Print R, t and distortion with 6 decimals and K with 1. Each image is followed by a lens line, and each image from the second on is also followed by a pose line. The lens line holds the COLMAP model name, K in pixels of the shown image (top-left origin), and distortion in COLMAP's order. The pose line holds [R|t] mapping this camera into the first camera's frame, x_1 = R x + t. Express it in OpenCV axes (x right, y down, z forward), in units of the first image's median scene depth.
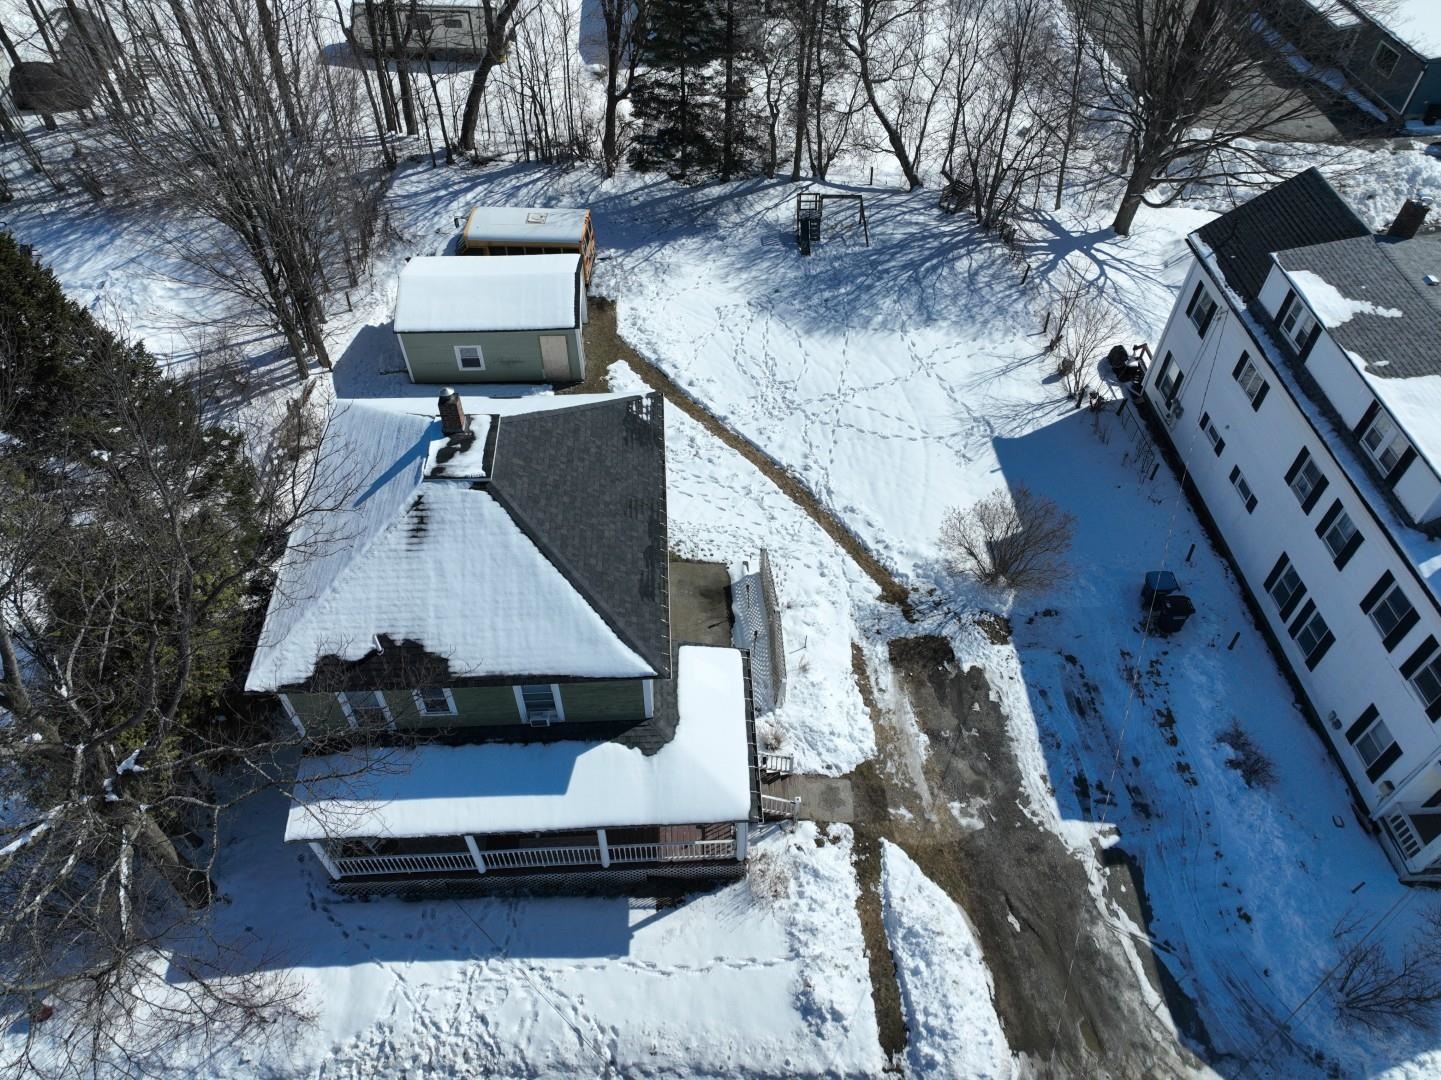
lens RADIAL K [[1014.6, 0, 719.1], [0, 1014.6, 544.4], [0, 0, 1]] dist [0.001384, 0.012746]
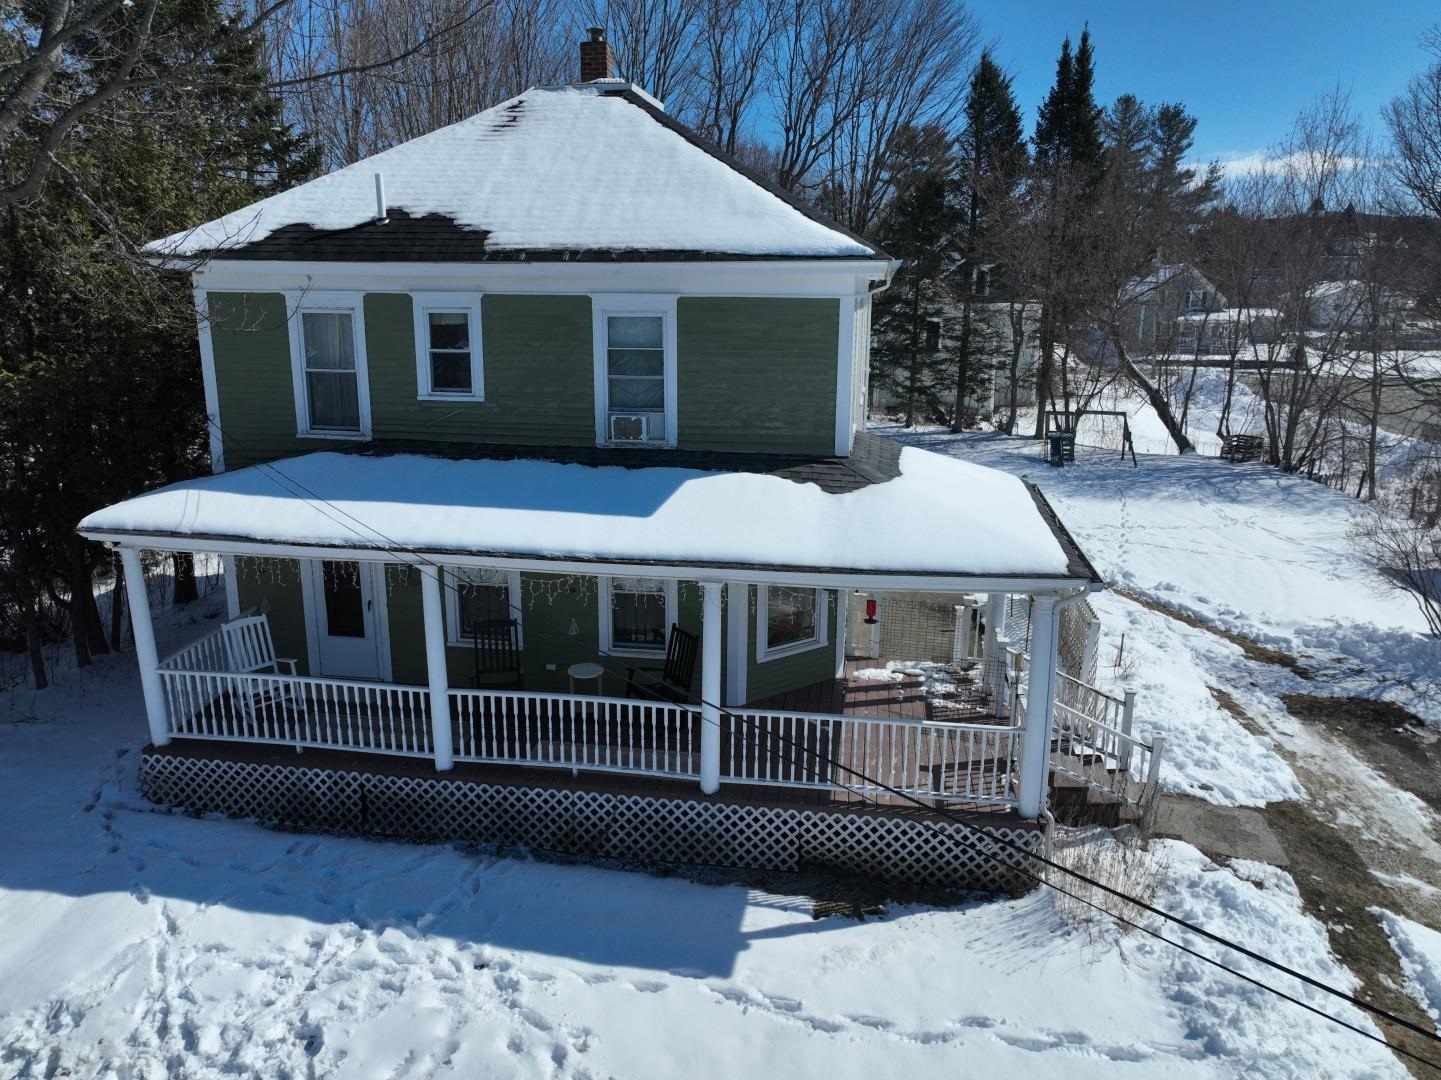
lens RADIAL K [[1014.6, 0, 719.4], [0, 1014.6, 539.4], [0, 0, 1]] dist [0.001384, 0.012746]
pose [[0.977901, 0.046712, -0.203784, -0.022945], [-0.154359, 0.818718, -0.553058, 0.463460], [0.141007, 0.572292, 0.807836, 0.580350]]
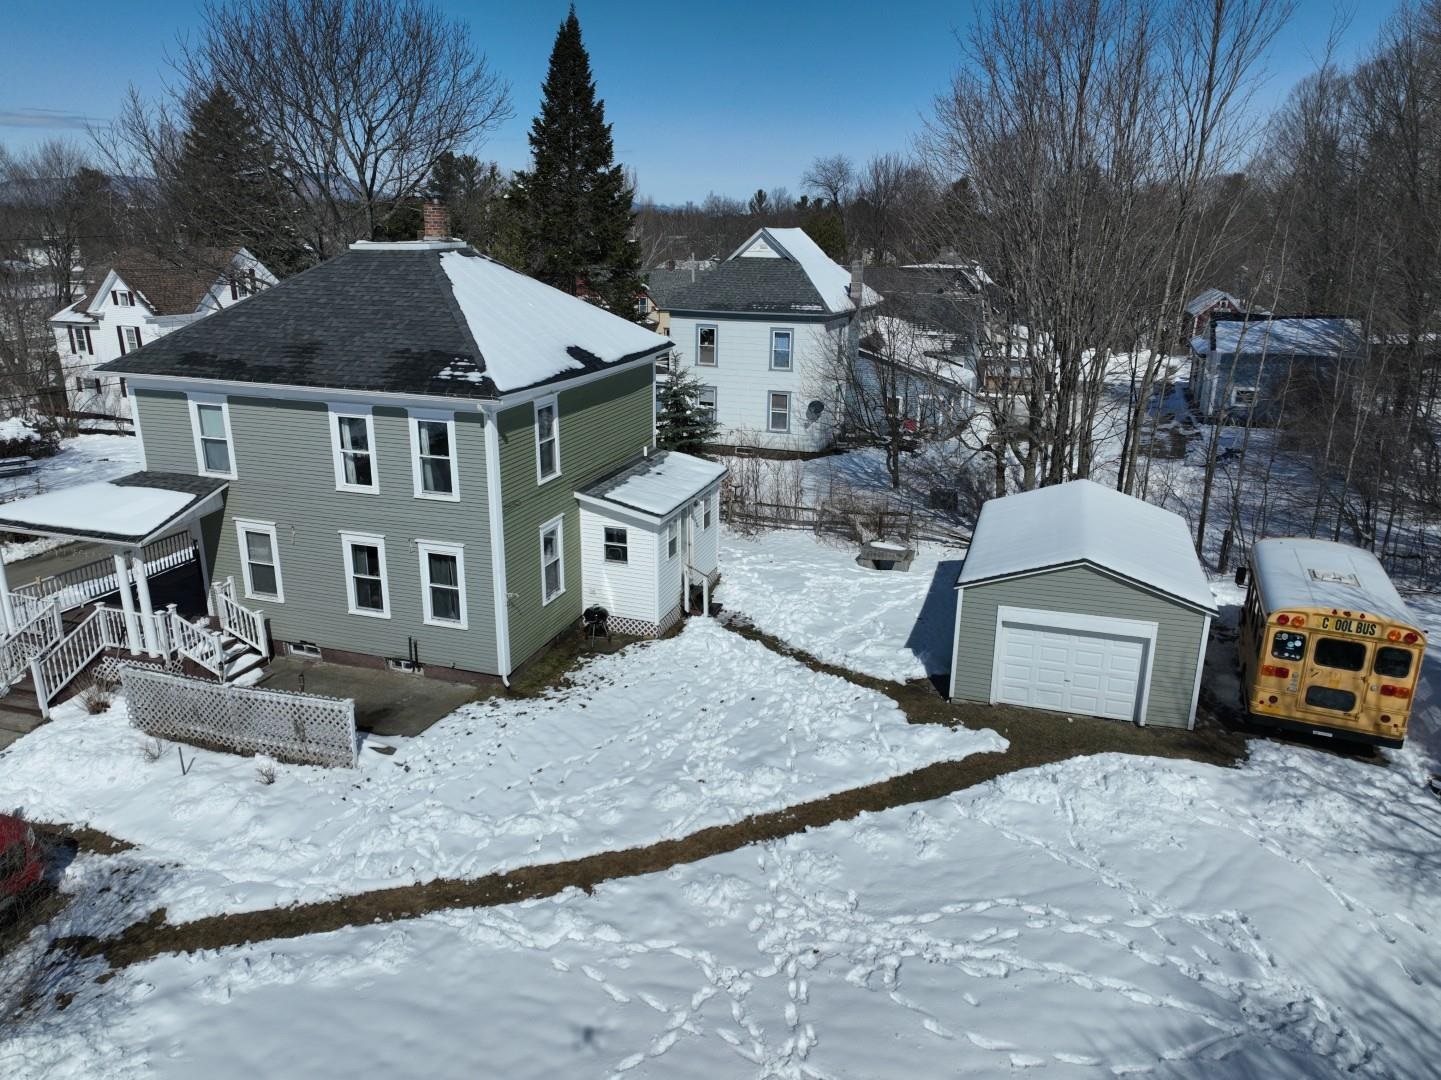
lens RADIAL K [[1014.6, 0, 730.7], [0, 1014.6, 538.6], [0, 0, 1]] dist [0.001384, 0.012746]
pose [[-0.368647, 0.273573, -0.888401, 0.549655], [-0.701104, 0.545709, 0.458972, -0.564564], [0.610371, 0.792060, -0.009371, 1.312359]]
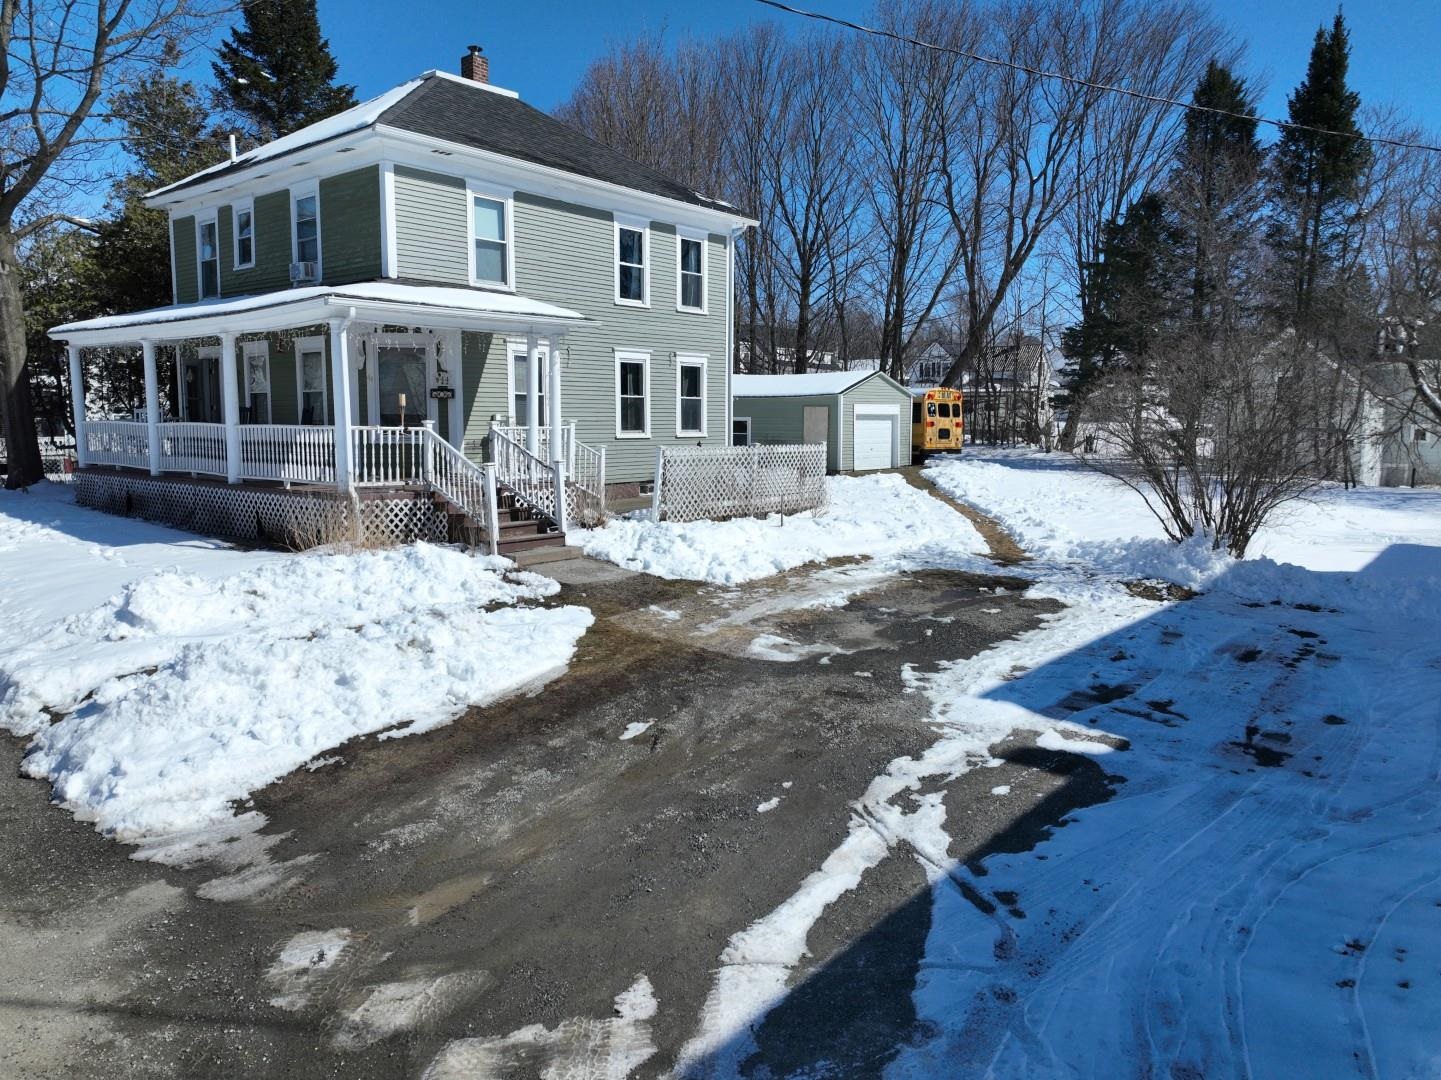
lens RADIAL K [[1014.6, 0, 721.2], [0, 1014.6, 539.0], [0, 0, 1]] dist [0.001384, 0.012746]
pose [[0.731253, 0.075250, -0.677943, 0.550779], [-0.509638, 0.720869, -0.469699, 0.481522], [0.453363, 0.688974, 0.565488, 0.791388]]
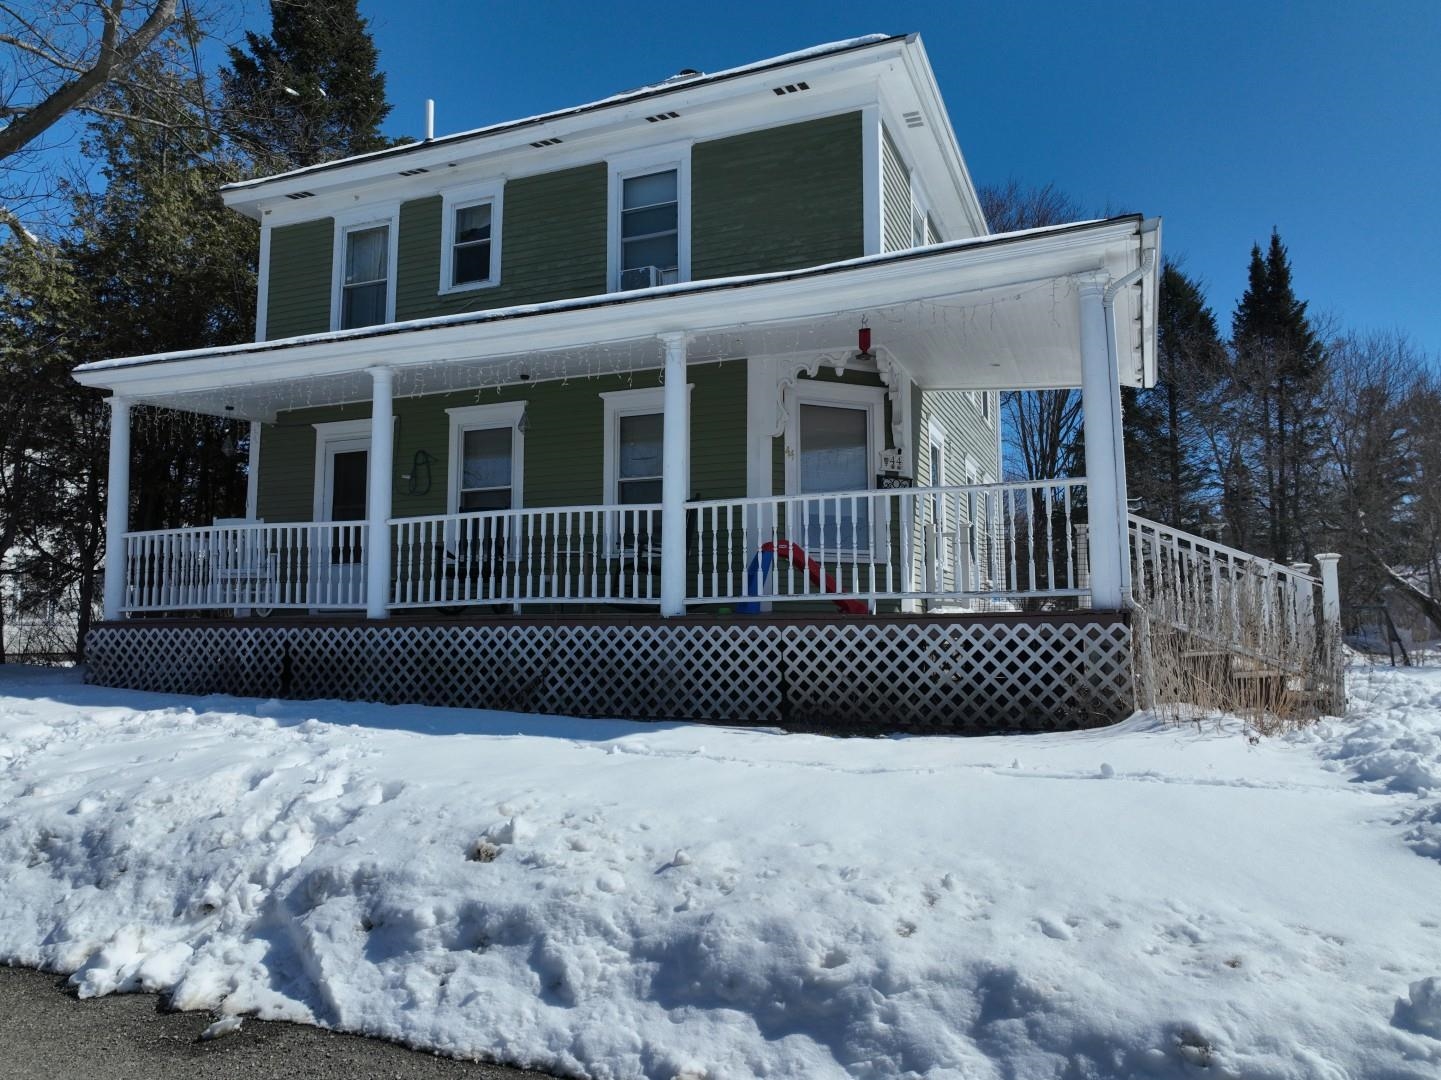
lens RADIAL K [[1014.6, 0, 720.3], [0, 1014.6, 539.6], [0, 0, 1]] dist [0.001384, 0.012746]
pose [[0.903724, -0.052325, -0.424907, 0.044328], [-0.313902, 0.593911, -0.740767, 0.535145], [0.291117, 0.802828, 0.520306, 0.804352]]
